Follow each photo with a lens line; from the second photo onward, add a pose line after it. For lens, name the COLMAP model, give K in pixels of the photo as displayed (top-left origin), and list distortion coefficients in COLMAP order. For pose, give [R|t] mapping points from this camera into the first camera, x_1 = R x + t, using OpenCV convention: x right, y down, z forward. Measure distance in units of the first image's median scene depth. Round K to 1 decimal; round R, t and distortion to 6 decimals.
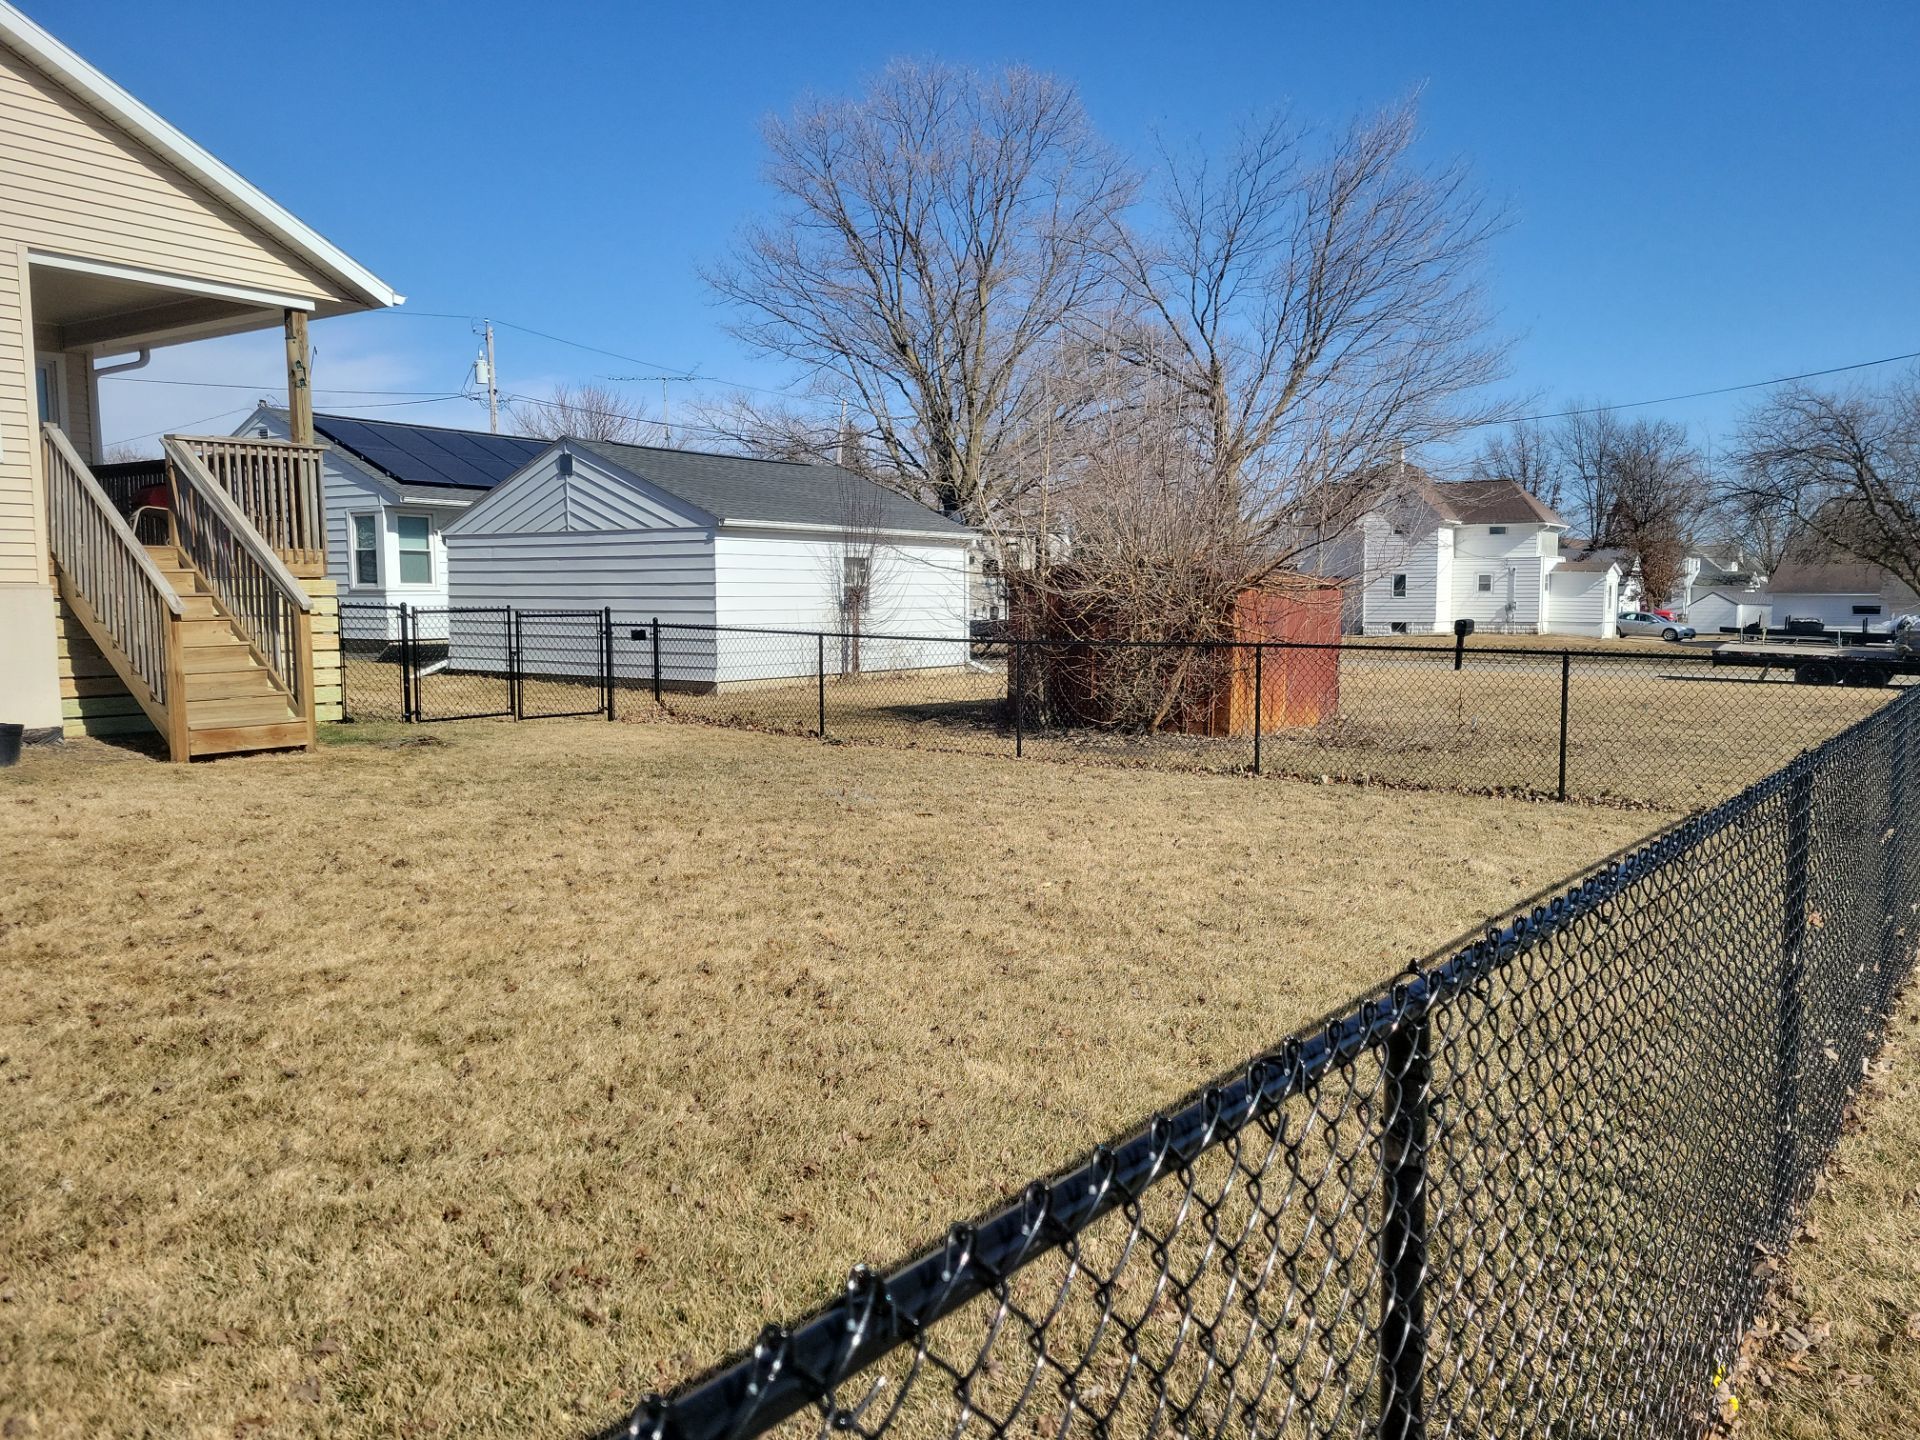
lens RADIAL K [[1444.3, 0, 975.3], [0, 1444.3, 727.1], [0, 0, 1]] dist [0.062981, -0.048823]
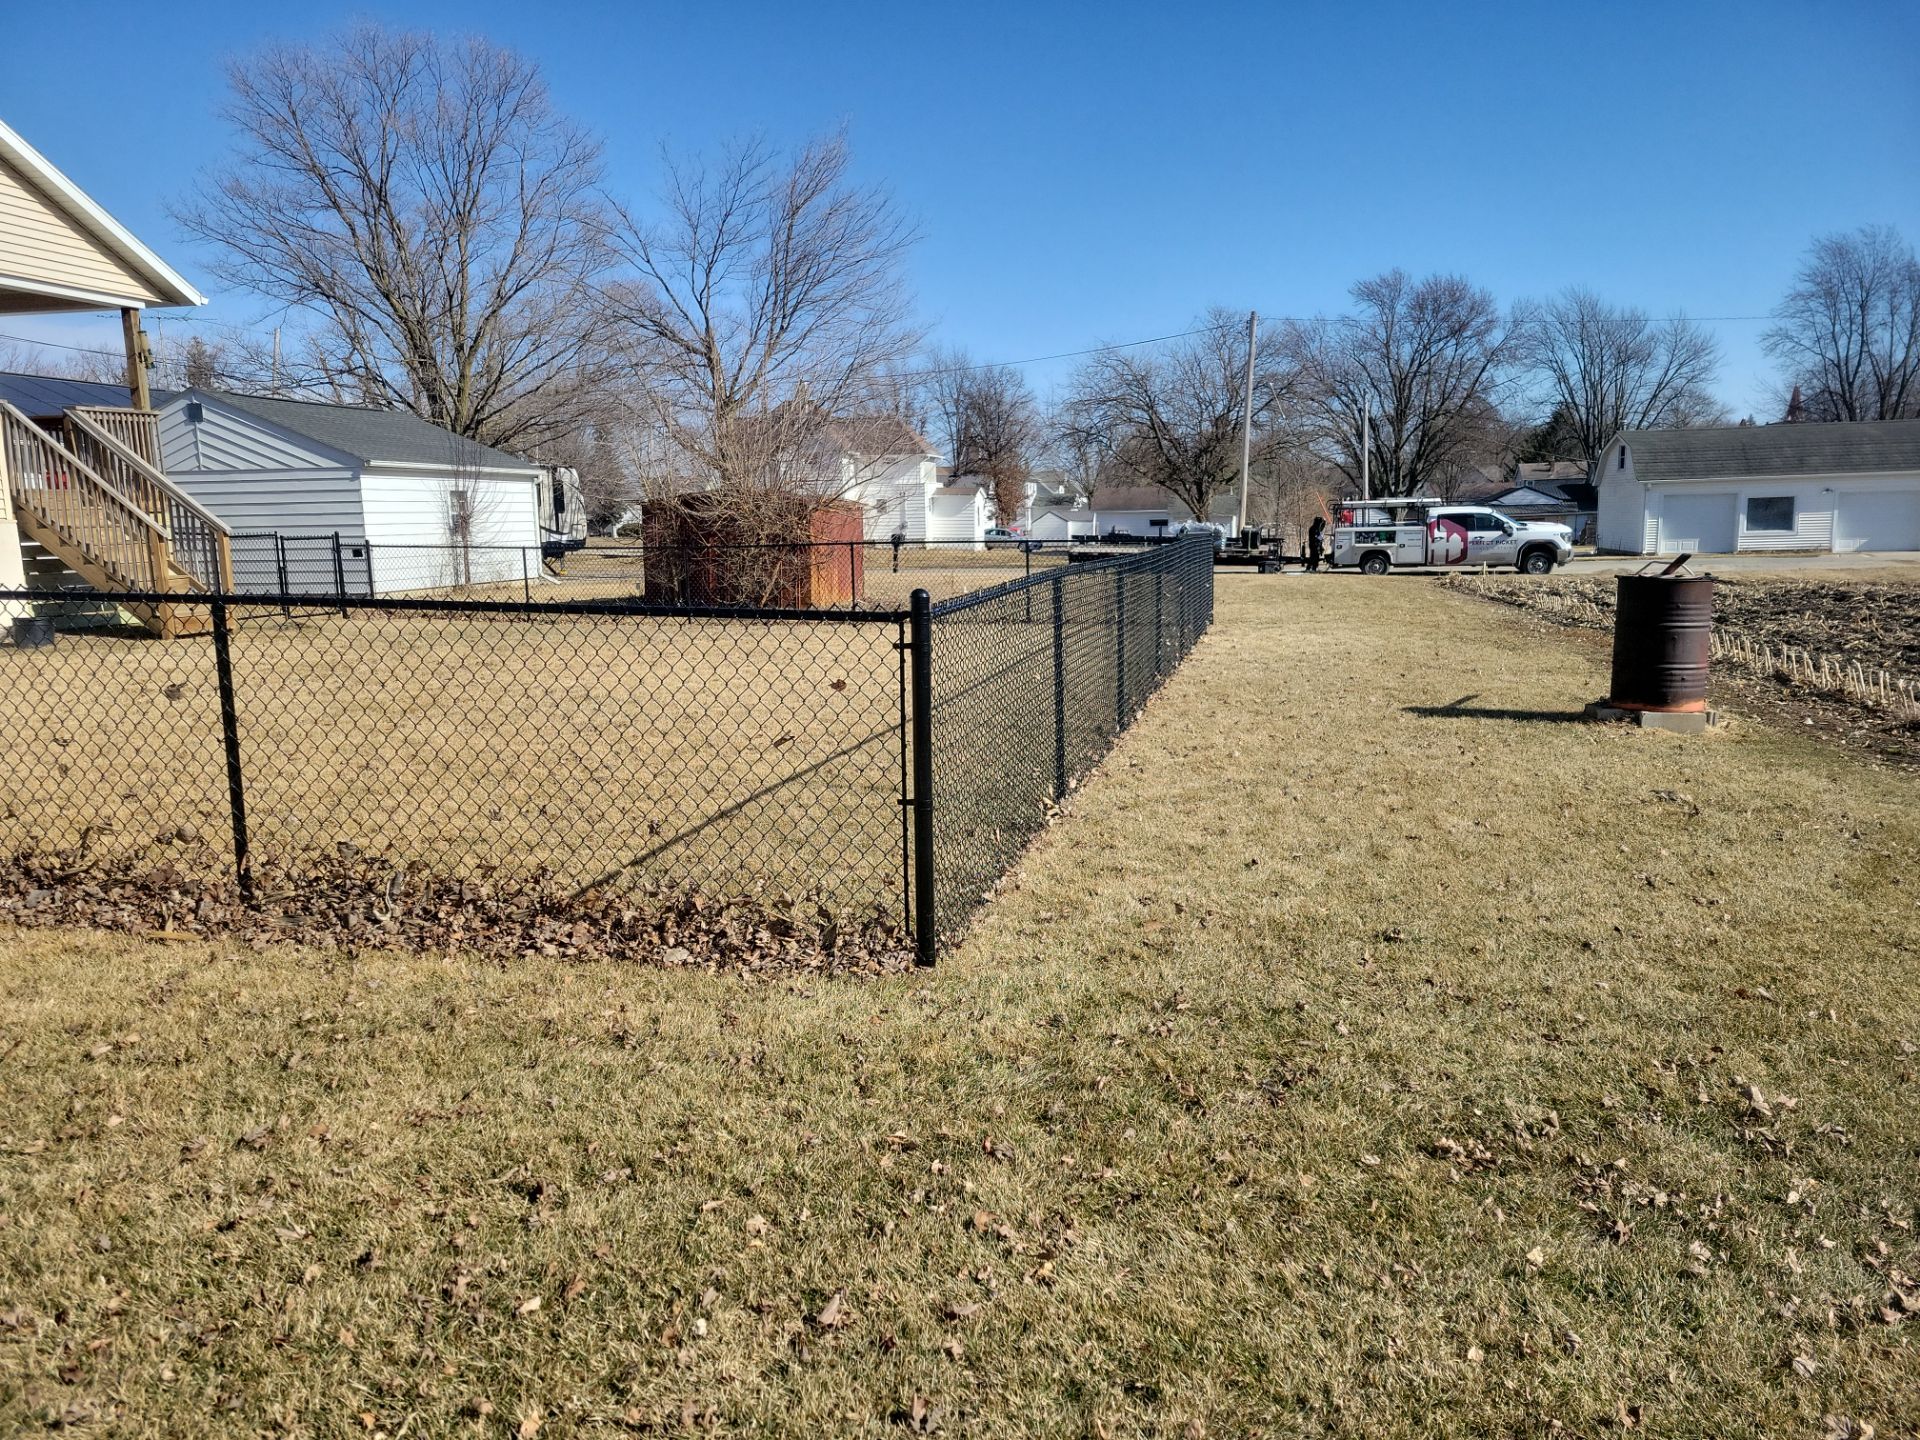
lens RADIAL K [[1444.3, 0, 956.2], [0, 1444.3, 731.1], [0, 0, 1]] dist [0.062981, -0.048823]
pose [[0.917832, -0.079115, 0.389006, -0.153683], [0.058715, 0.996216, 0.064074, 0.025102], [-0.392603, -0.035969, 0.919004, -0.244652]]
